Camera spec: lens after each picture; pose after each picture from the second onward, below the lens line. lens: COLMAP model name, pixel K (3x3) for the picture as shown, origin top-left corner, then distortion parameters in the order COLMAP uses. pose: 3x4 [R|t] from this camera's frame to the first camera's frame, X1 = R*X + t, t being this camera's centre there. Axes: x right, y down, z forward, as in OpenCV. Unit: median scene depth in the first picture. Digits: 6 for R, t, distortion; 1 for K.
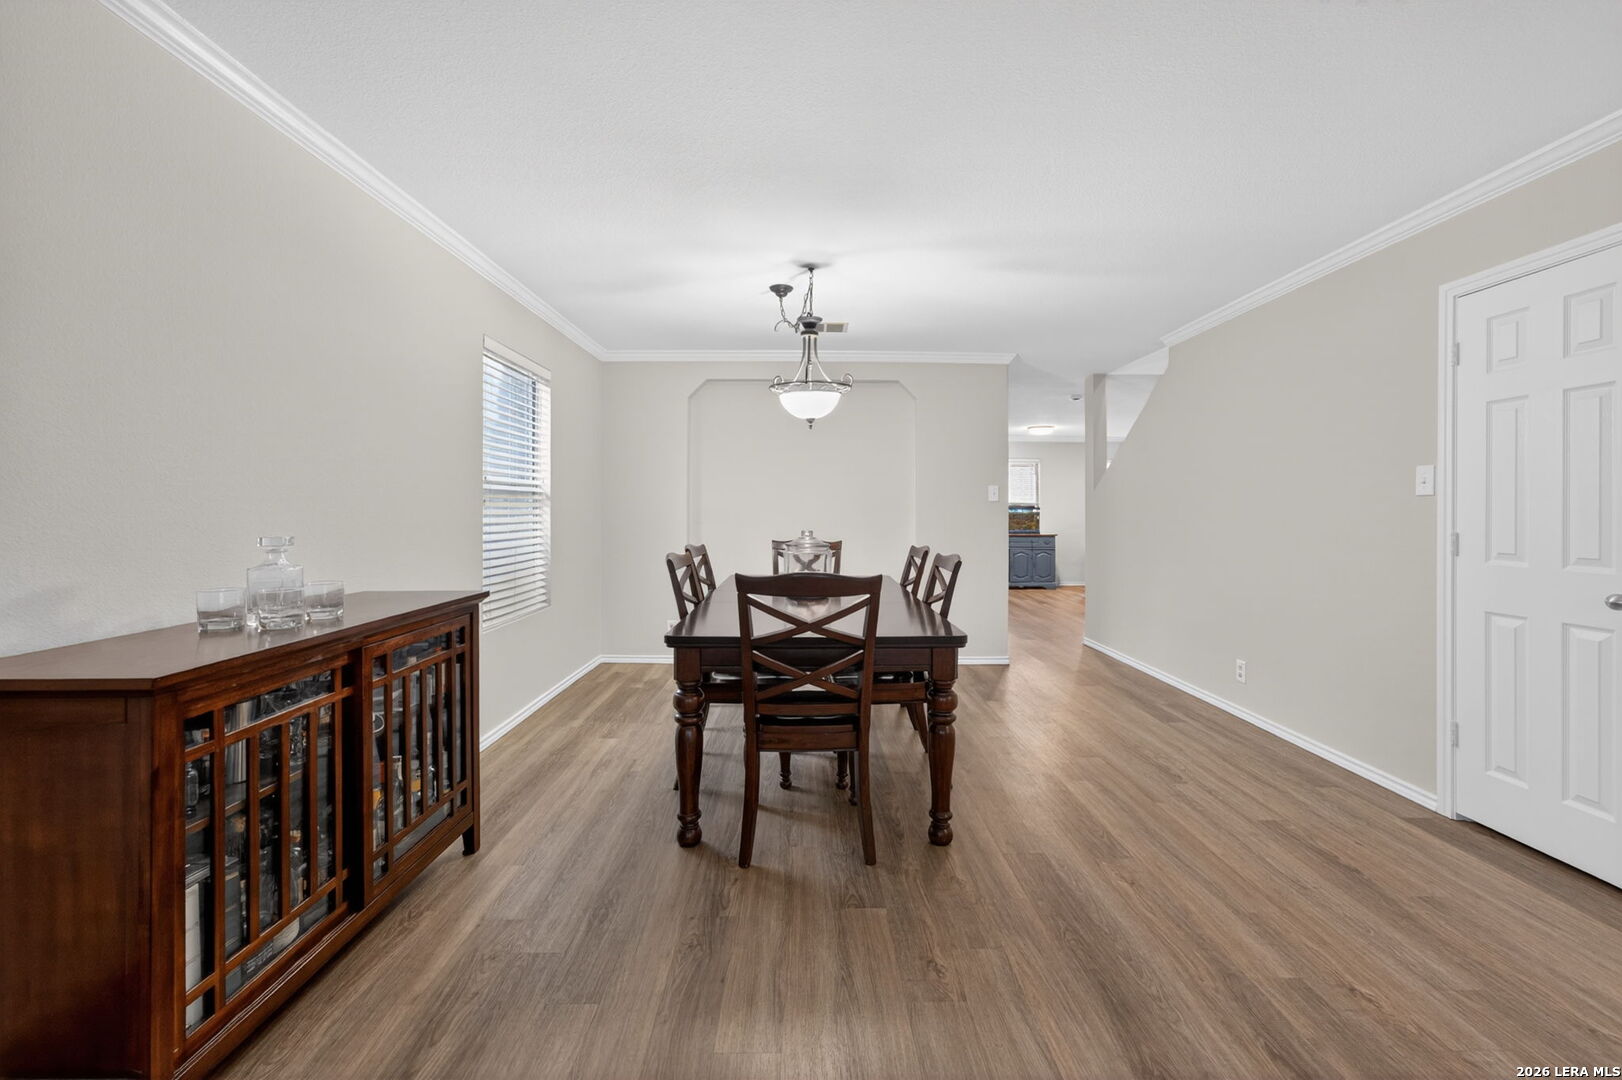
lens RADIAL K [[650.1, 0, 812.3], [0, 650.1, 517.1], [0, 0, 1]] dist [0.000968, 0.002725]
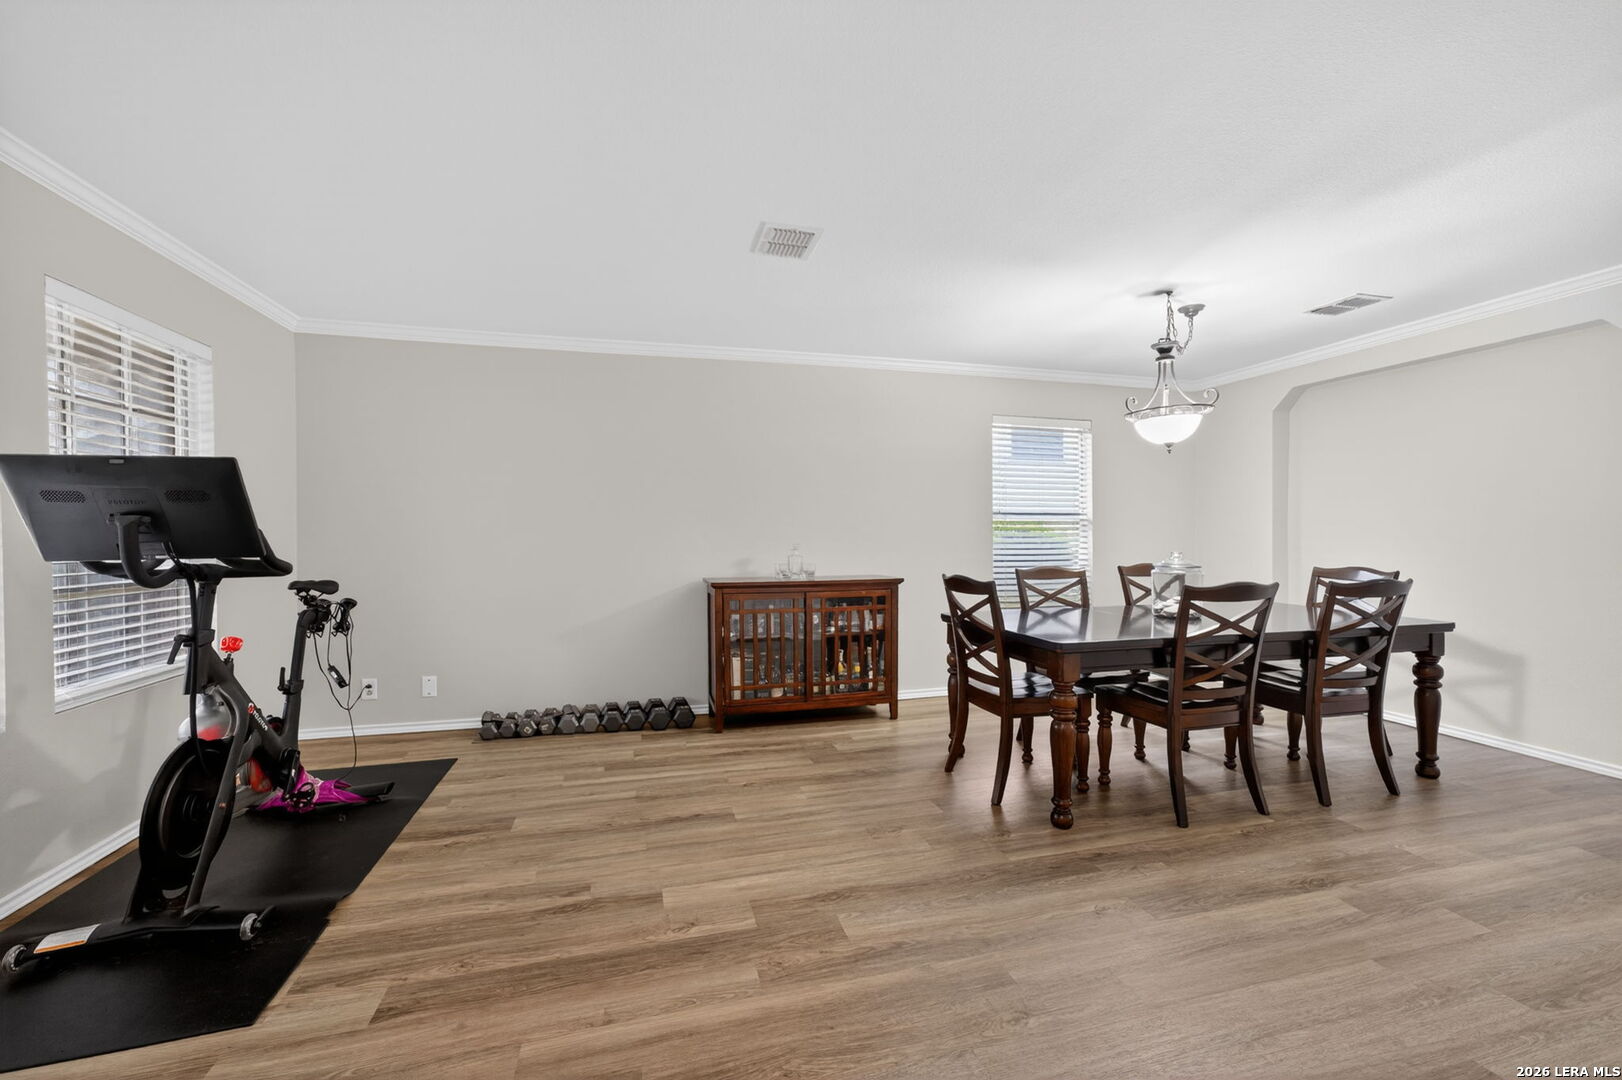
lens RADIAL K [[650.1, 0, 812.1], [0, 650.1, 530.9], [0, 0, 1]] dist [0.000968, 0.002725]
pose [[0.260691, -0.008071, -0.965389, 0.926626], [-0.006617, 0.999927, -0.010147, 0.001843], [0.965400, 0.009033, 0.260618, 0.229509]]
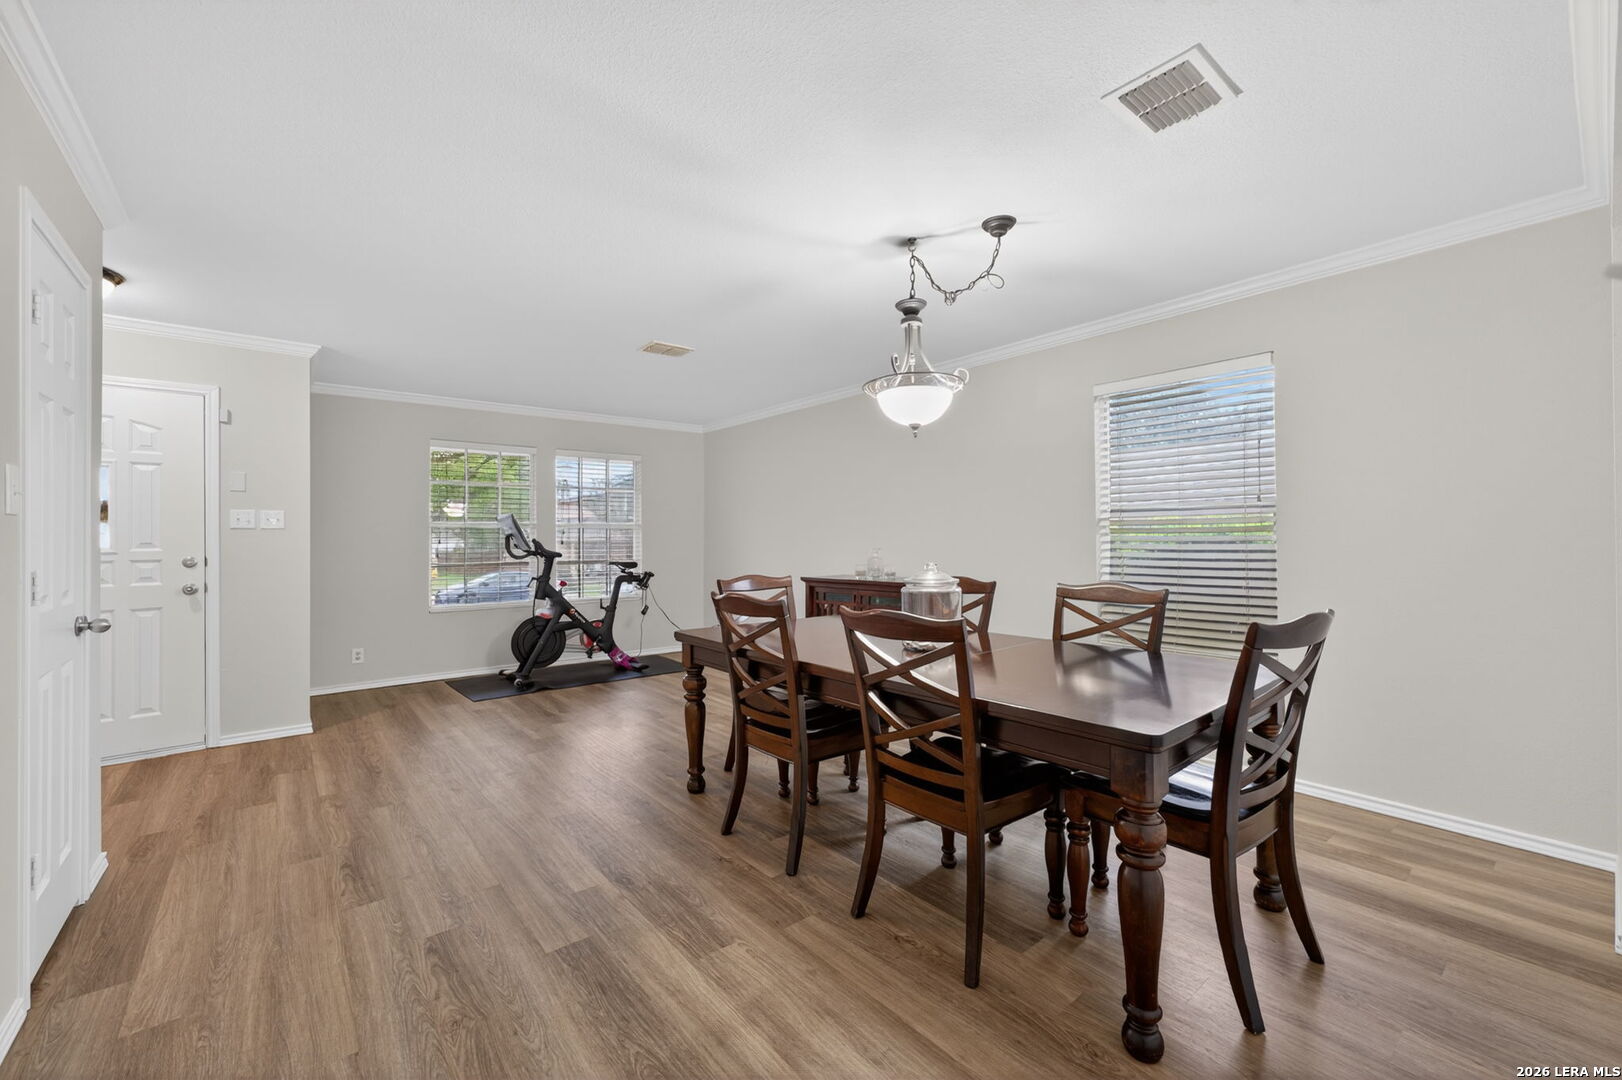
lens RADIAL K [[650.1, 0, 814.6], [0, 650.1, 535.1], [0, 0, 1]] dist [0.000968, 0.002725]
pose [[-0.771334, -0.003453, -0.636421, 0.669683], [-0.000838, 0.999990, -0.004411, -0.009414], [0.636430, -0.002869, -0.771329, 1.709446]]
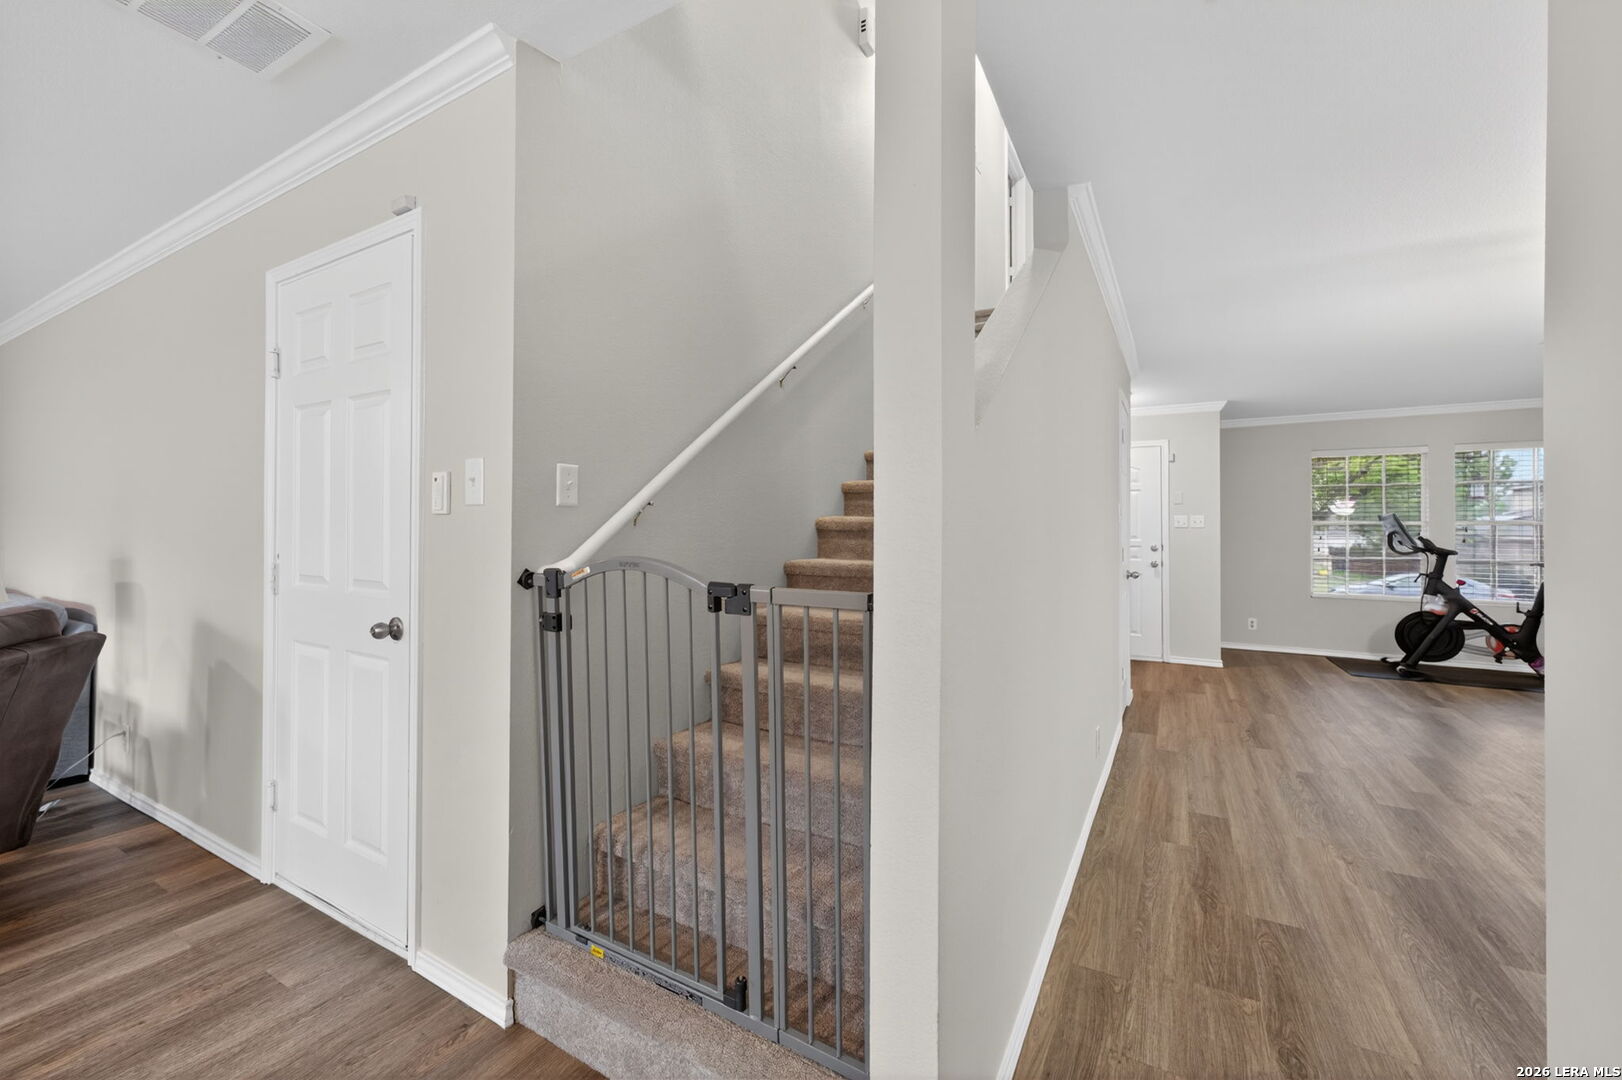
lens RADIAL K [[650.1, 0, 809.2], [0, 650.1, 532.1], [0, 0, 1]] dist [0.000968, 0.002725]
pose [[-0.869420, -0.006648, 0.494028, 0.729491], [-0.005793, 0.999978, 0.003263, -0.013424], [-0.494039, -0.000025, -0.869440, 2.327319]]
